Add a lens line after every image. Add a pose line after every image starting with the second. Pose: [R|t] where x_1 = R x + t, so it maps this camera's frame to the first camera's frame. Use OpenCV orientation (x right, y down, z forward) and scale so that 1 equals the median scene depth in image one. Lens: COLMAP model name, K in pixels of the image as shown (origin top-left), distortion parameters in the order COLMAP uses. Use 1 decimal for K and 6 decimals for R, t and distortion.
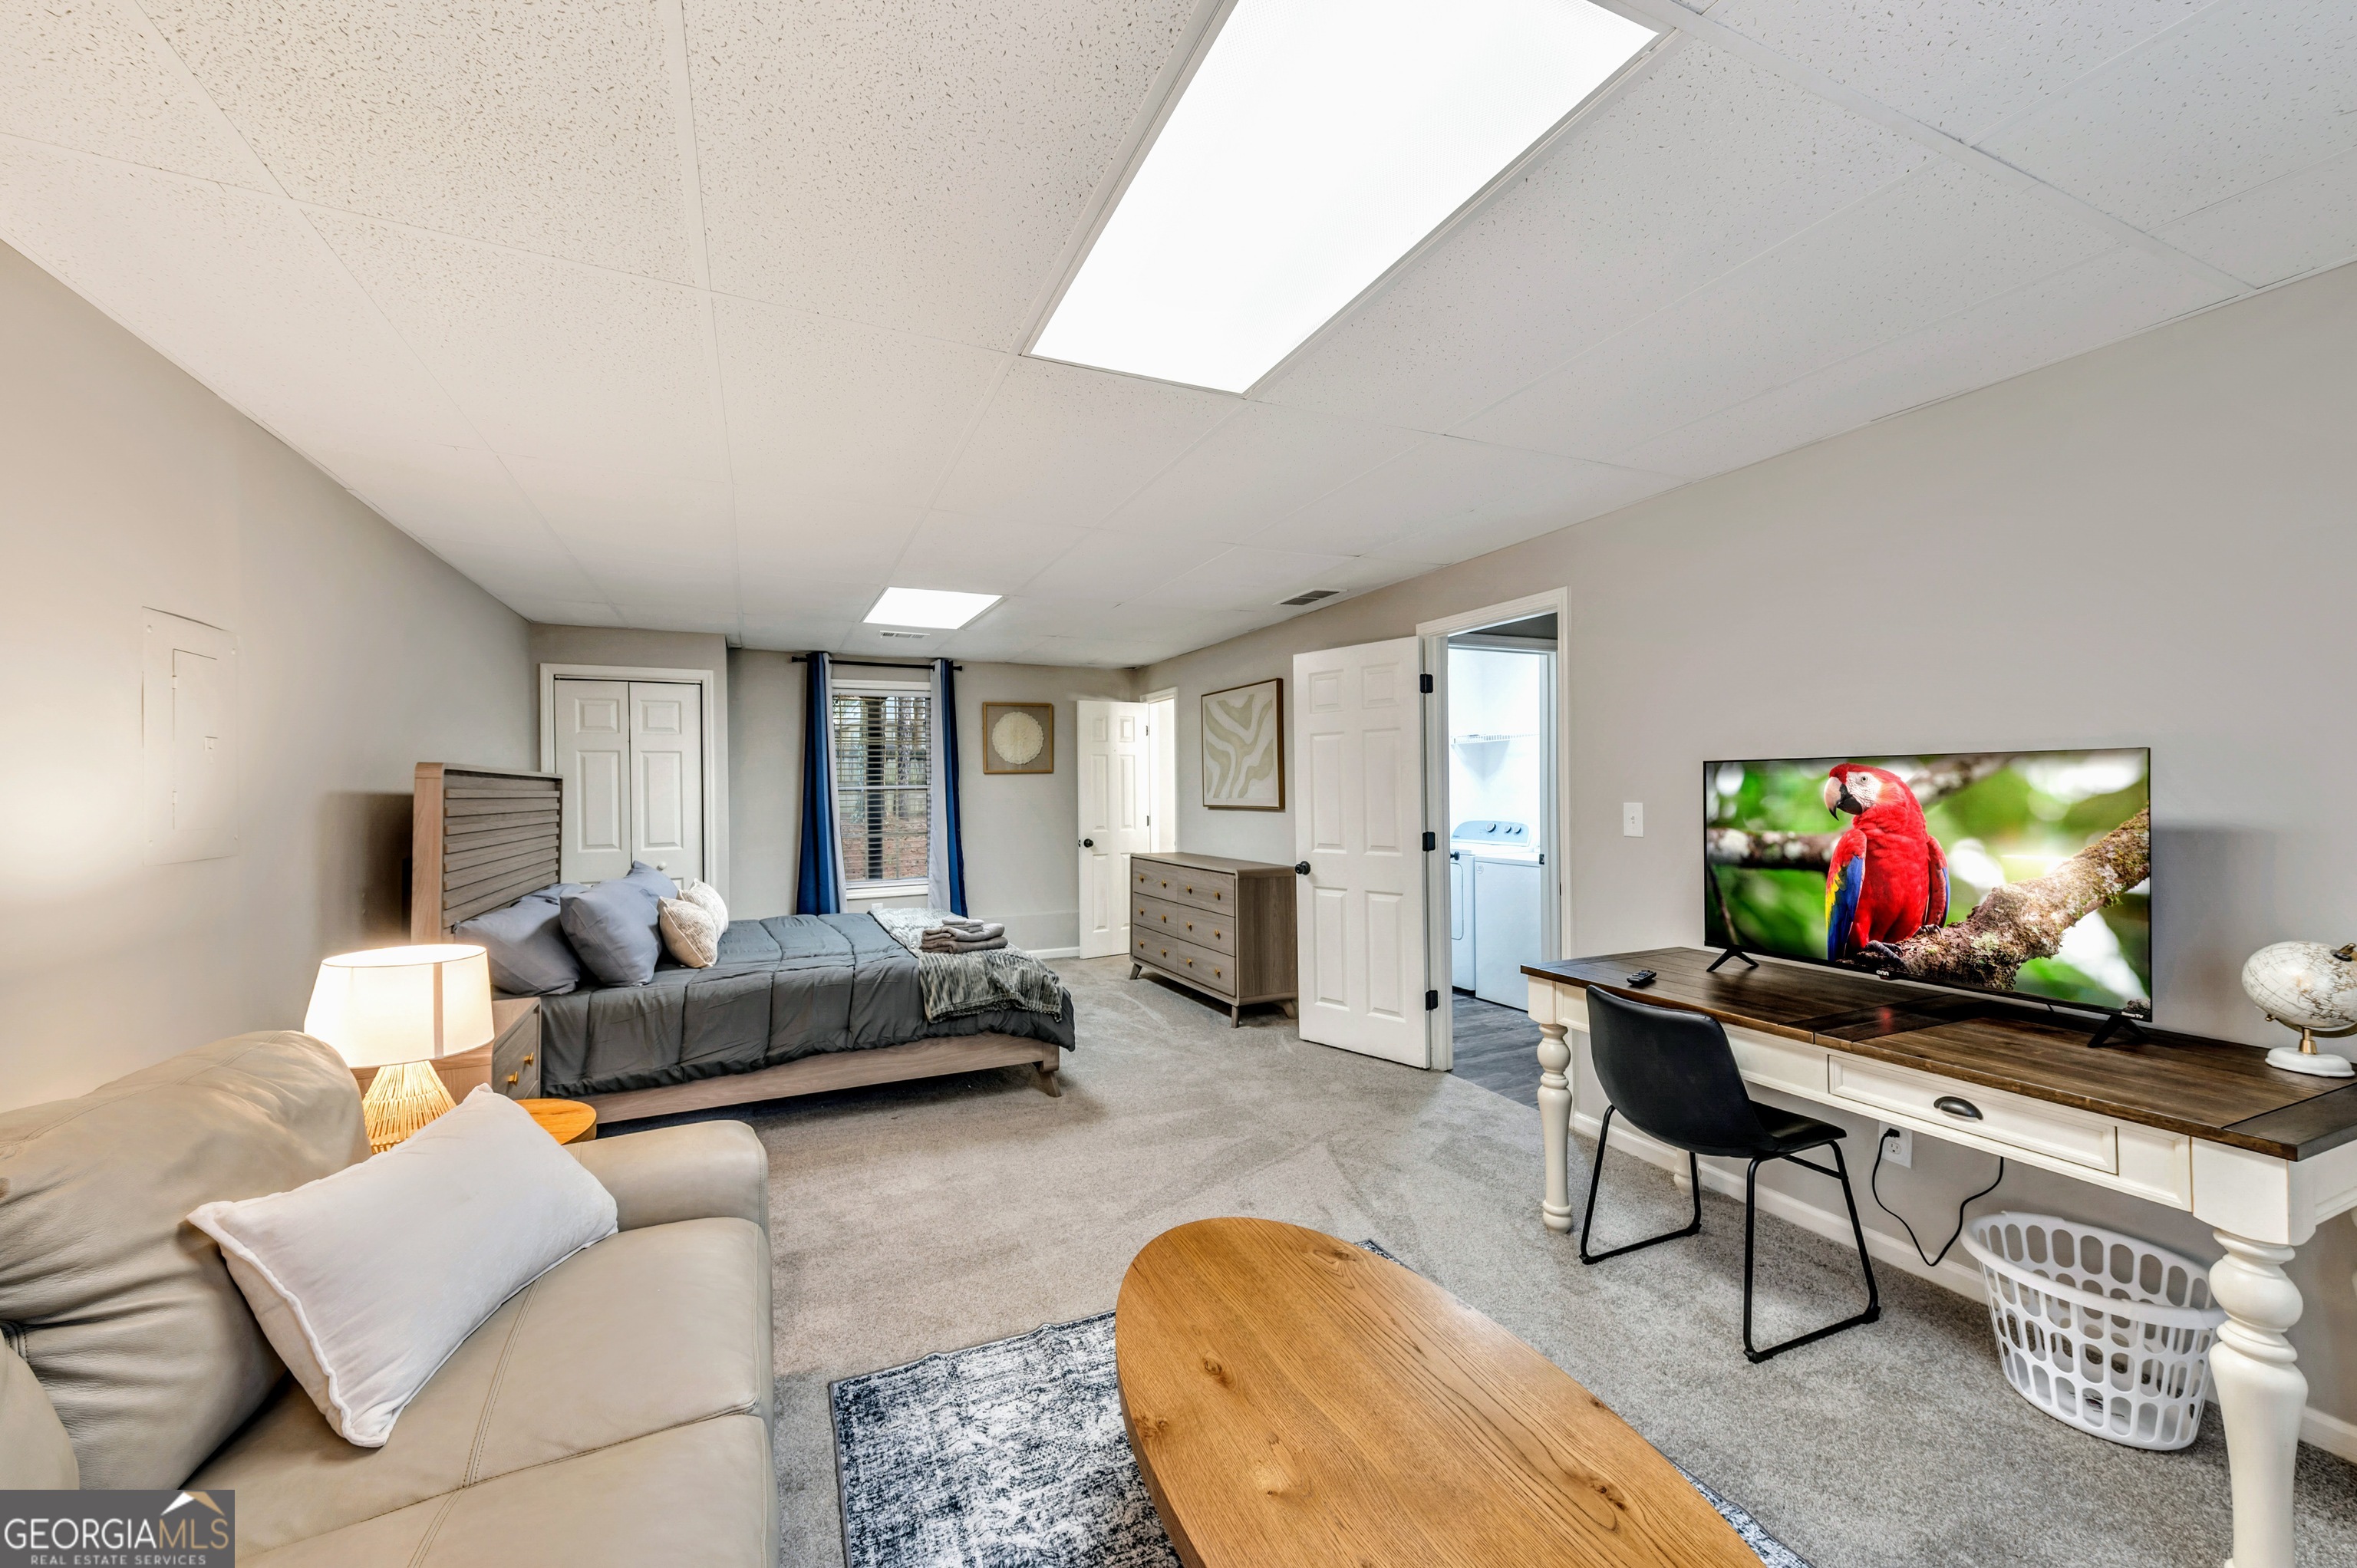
lens RADIAL K [[916.2, 0, 1182.9], [0, 916.2, 786.6], [0, 0, 1]] dist [0.022175, -0.000699]
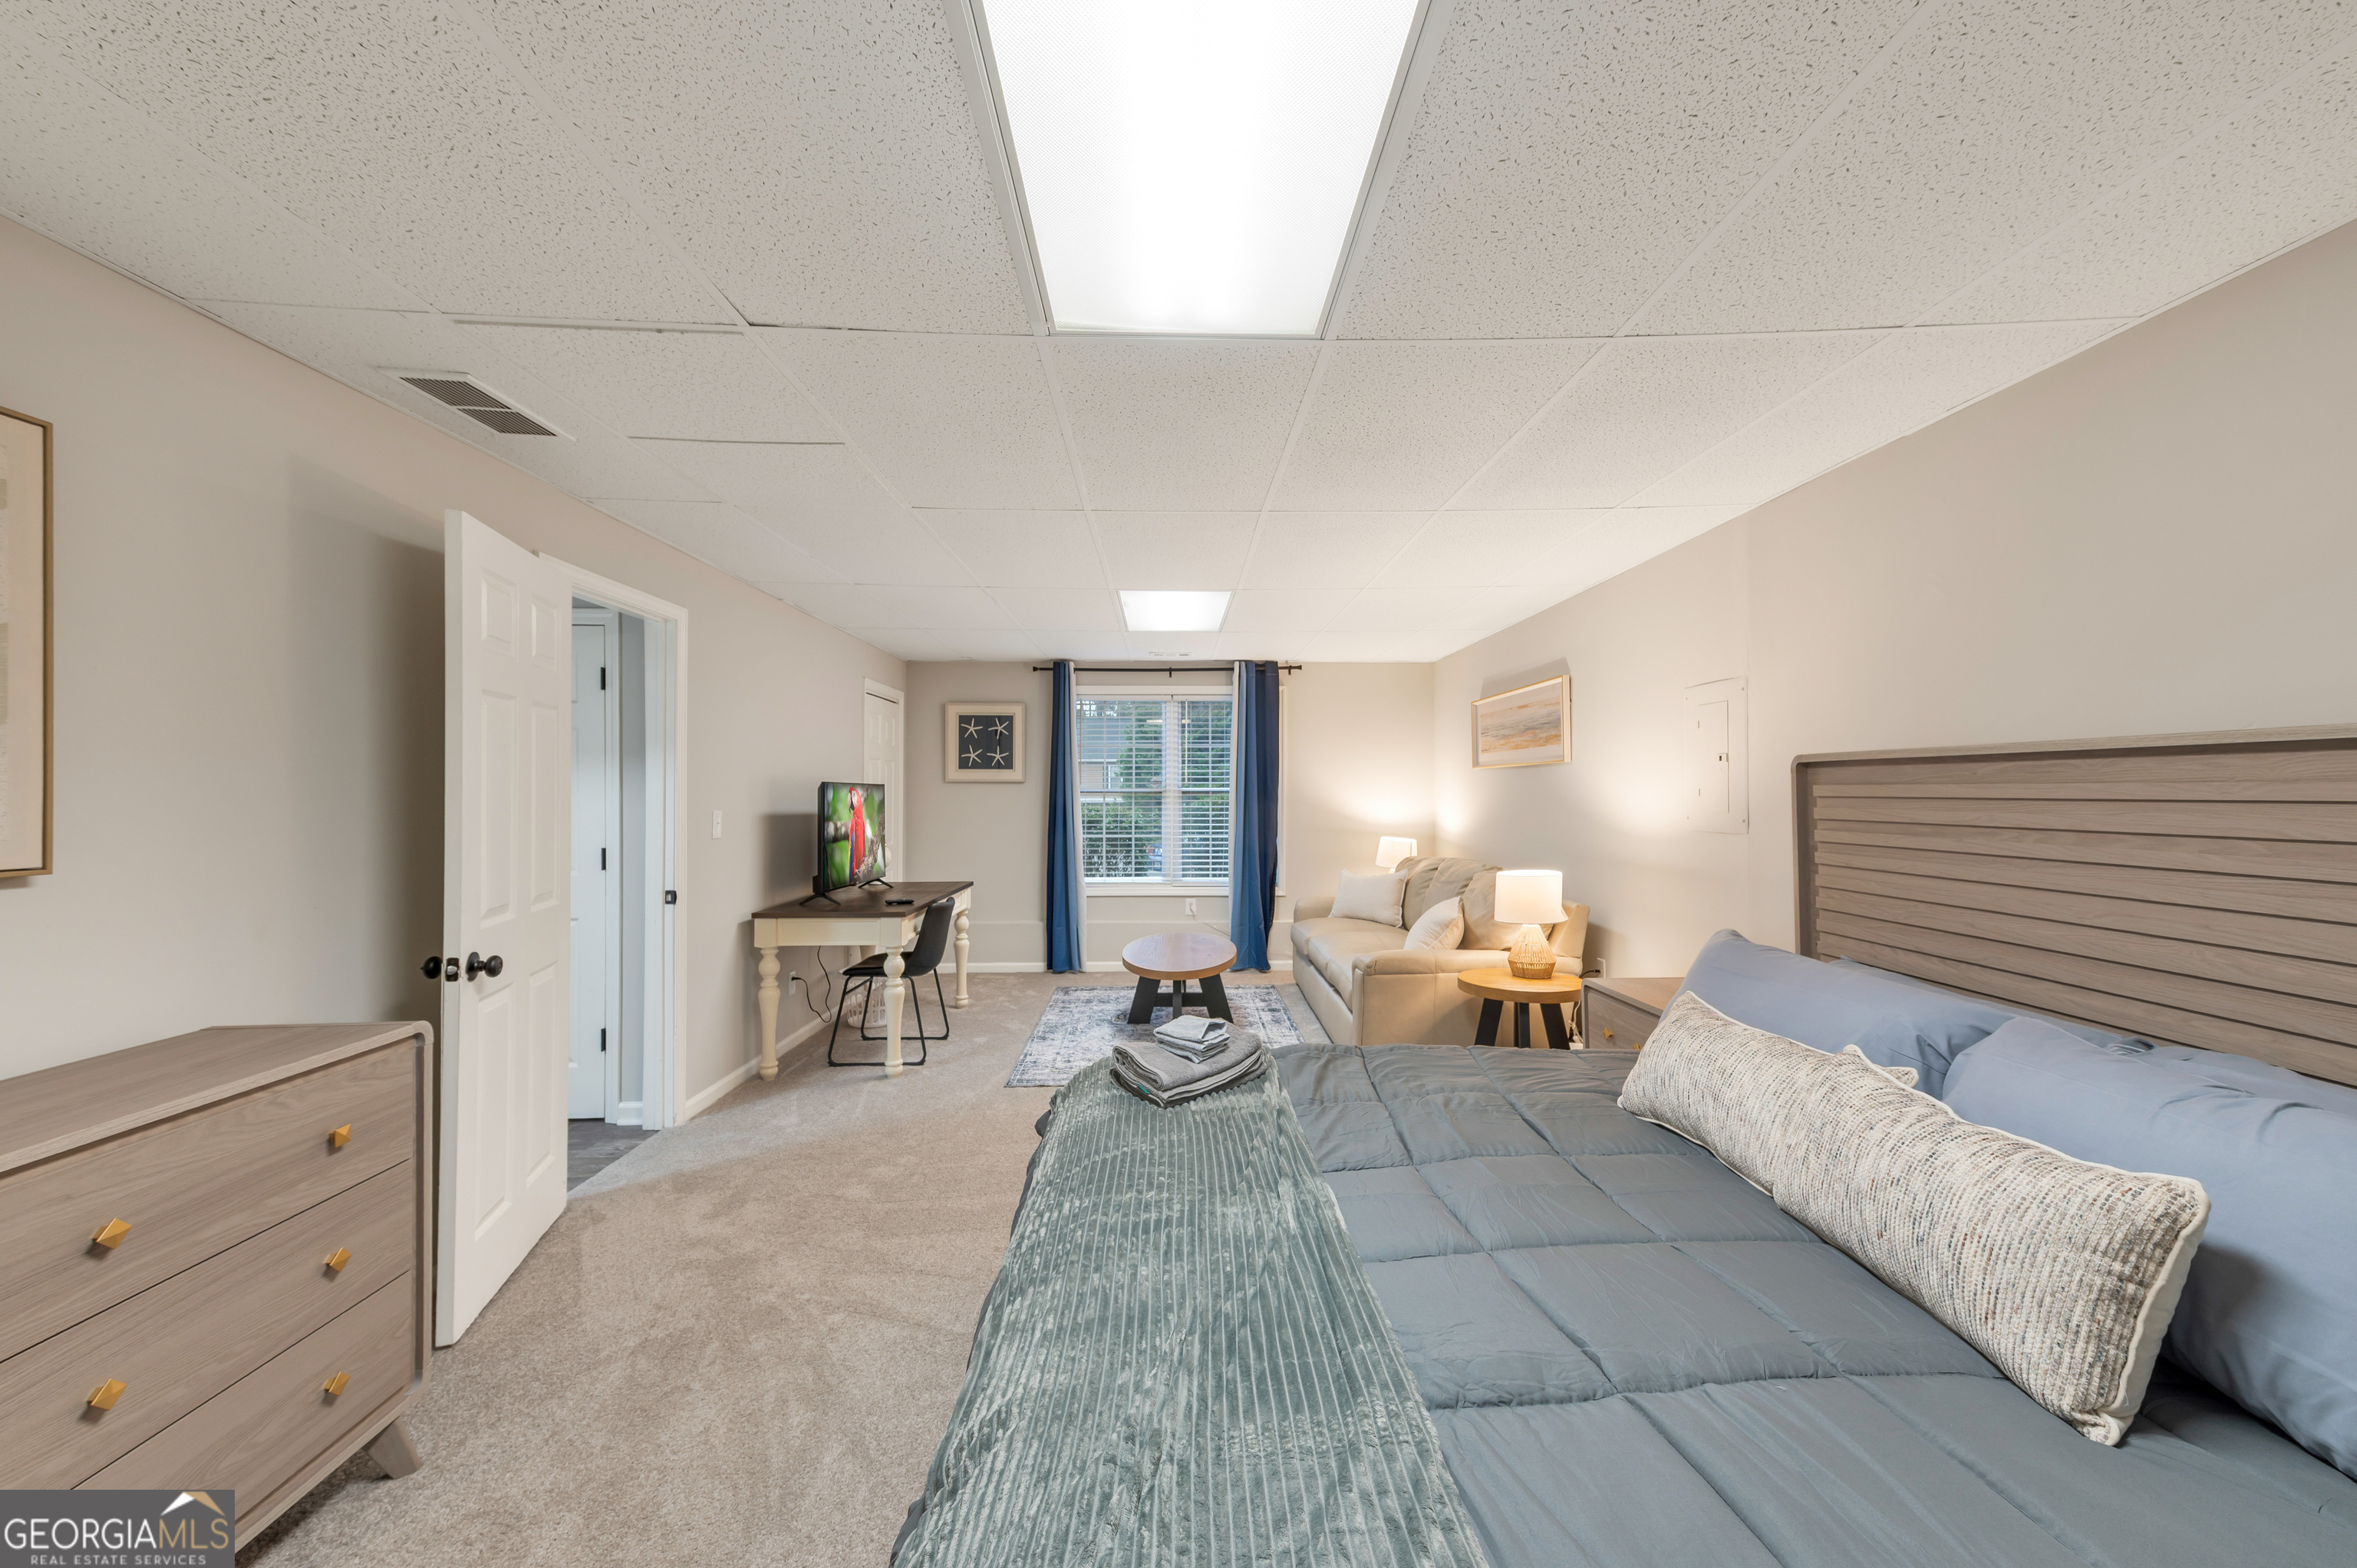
lens RADIAL K [[912.5, 0, 1183.4], [0, 912.5, 787.1], [0, 0, 1]] dist [0.018557, 0.000132]
pose [[-0.916435, 0.015339, 0.399891, -0.694542], [0.011160, 0.999856, -0.012779, 0.009317], [-0.400029, -0.007249, -0.916474, 2.292171]]
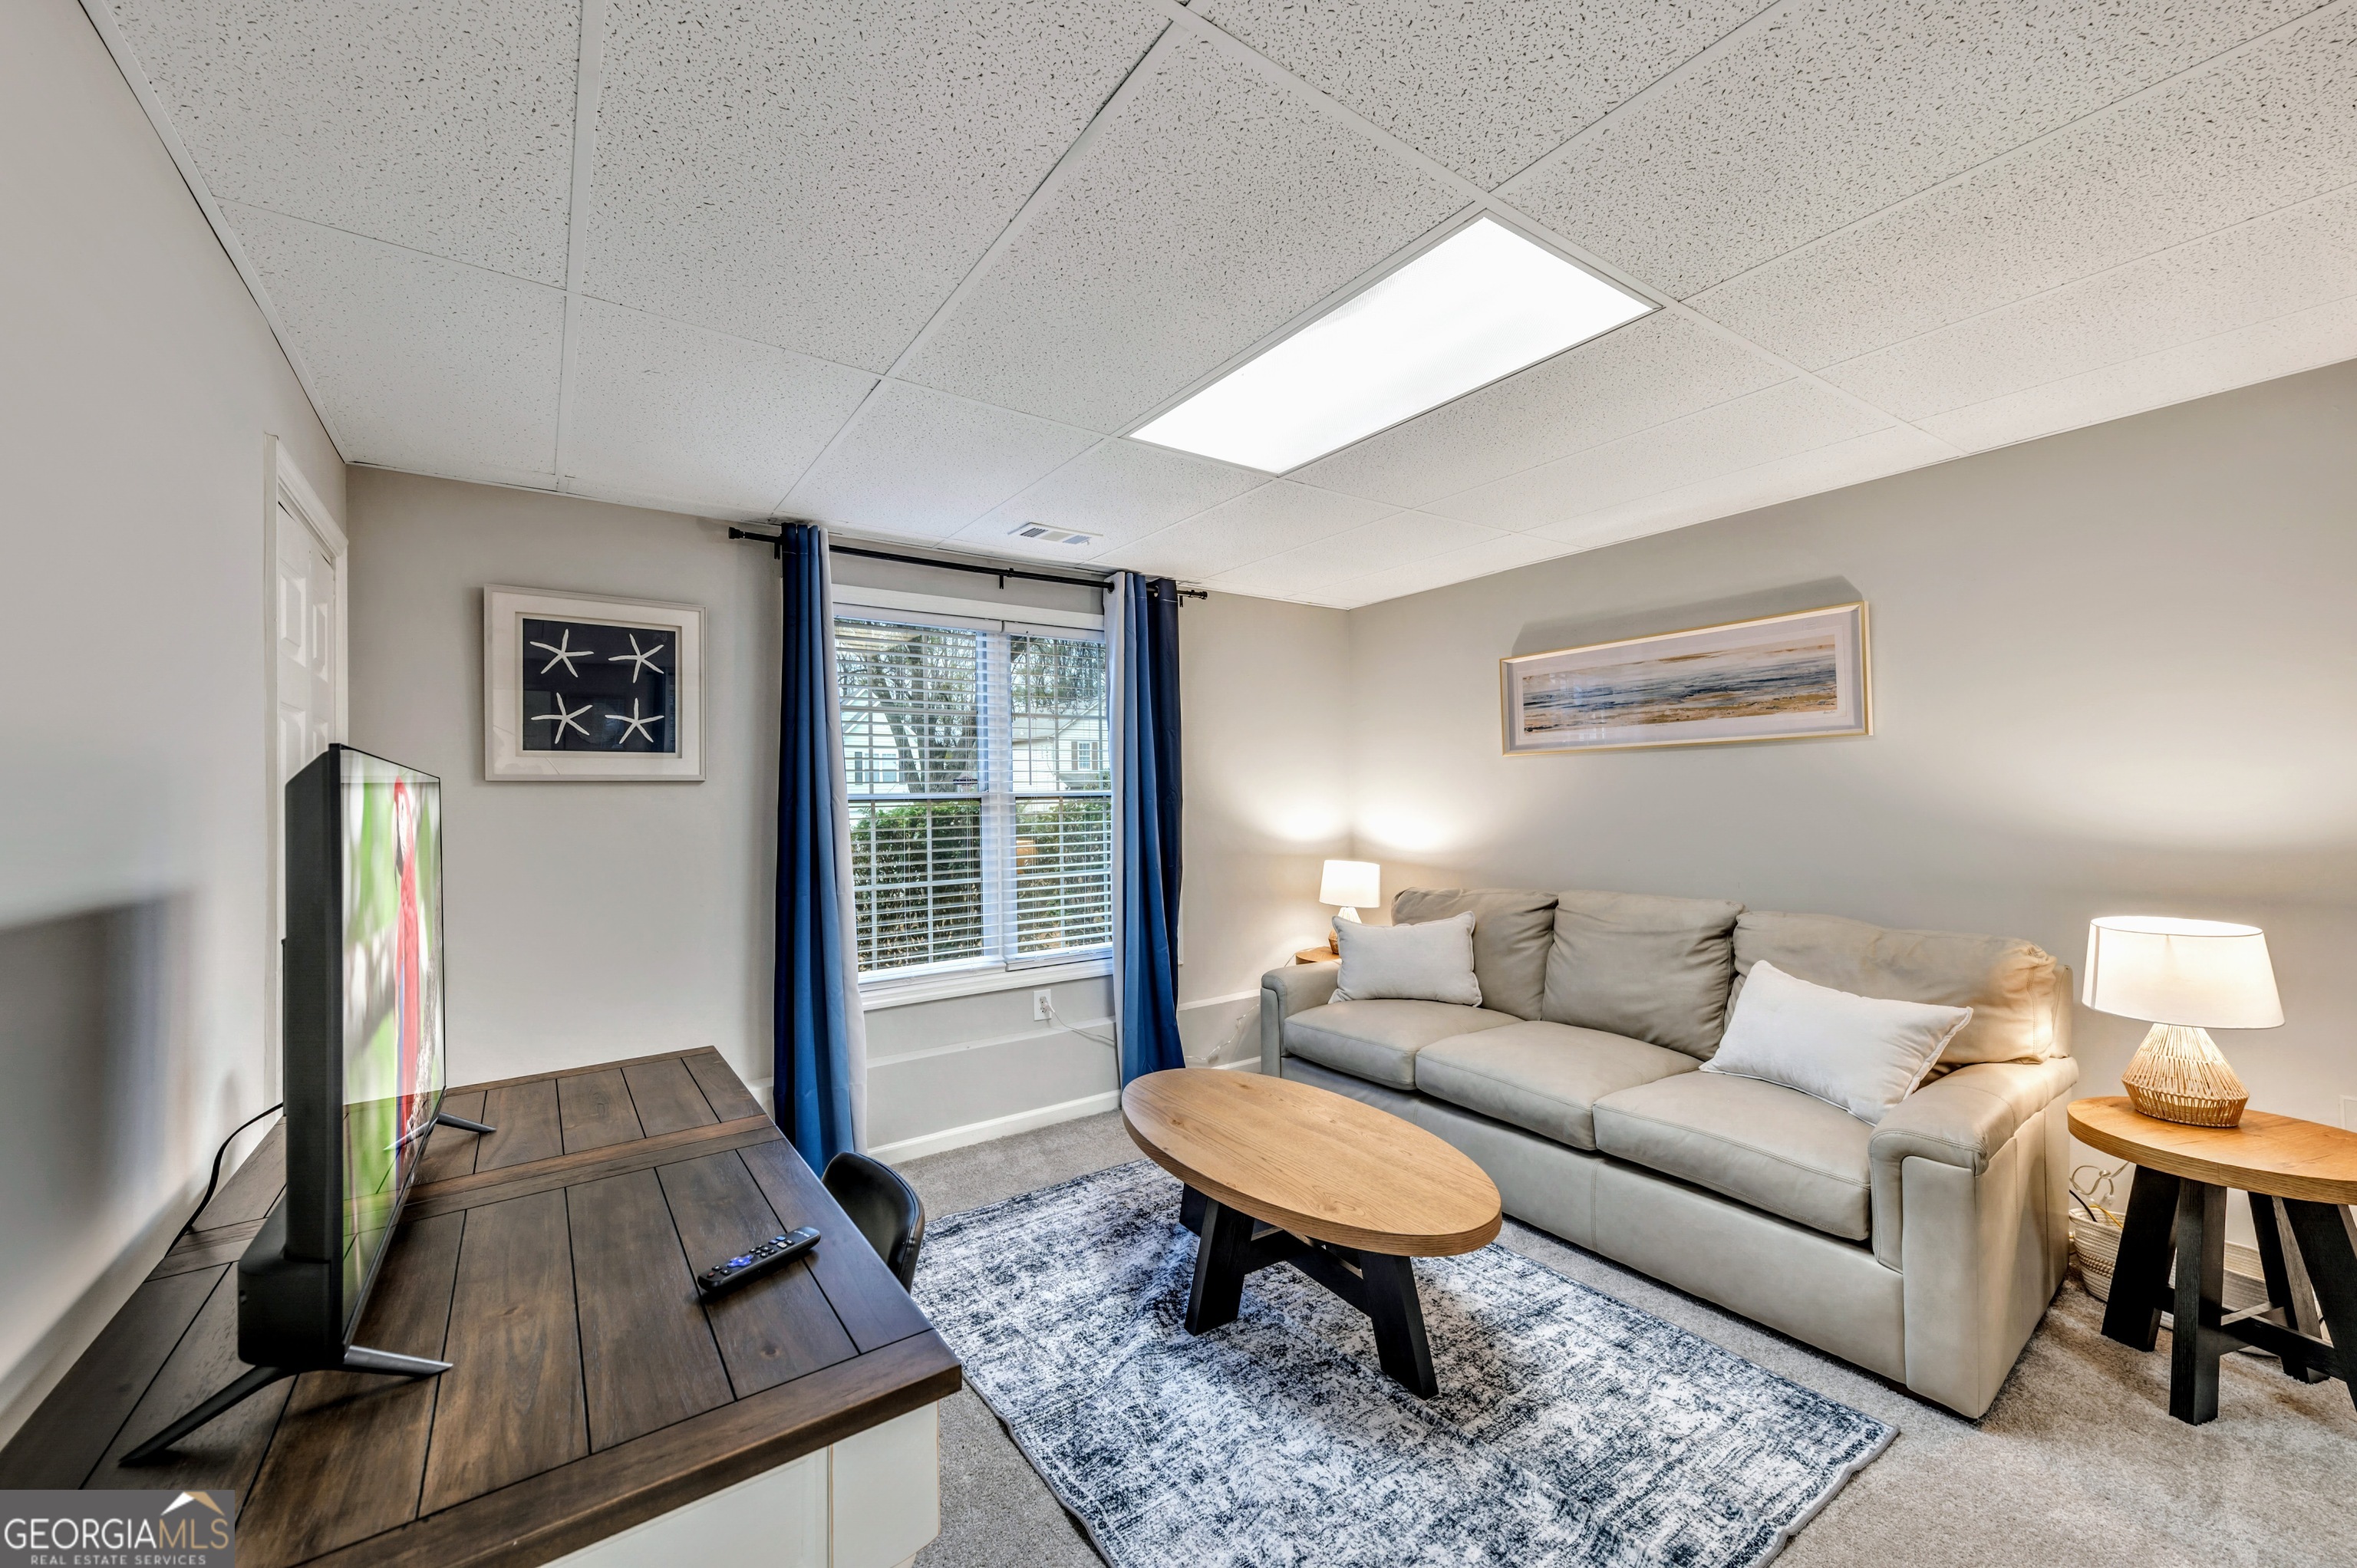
lens RADIAL K [[916.2, 0, 1182.9], [0, 916.2, 786.6], [0, 0, 1]] dist [0.022175, -0.000699]
pose [[-0.983010, 0.028176, -0.181379, 0.358426], [0.030950, 0.999443, -0.012479, -0.001903], [0.180927, -0.017881, -0.983334, 1.381010]]
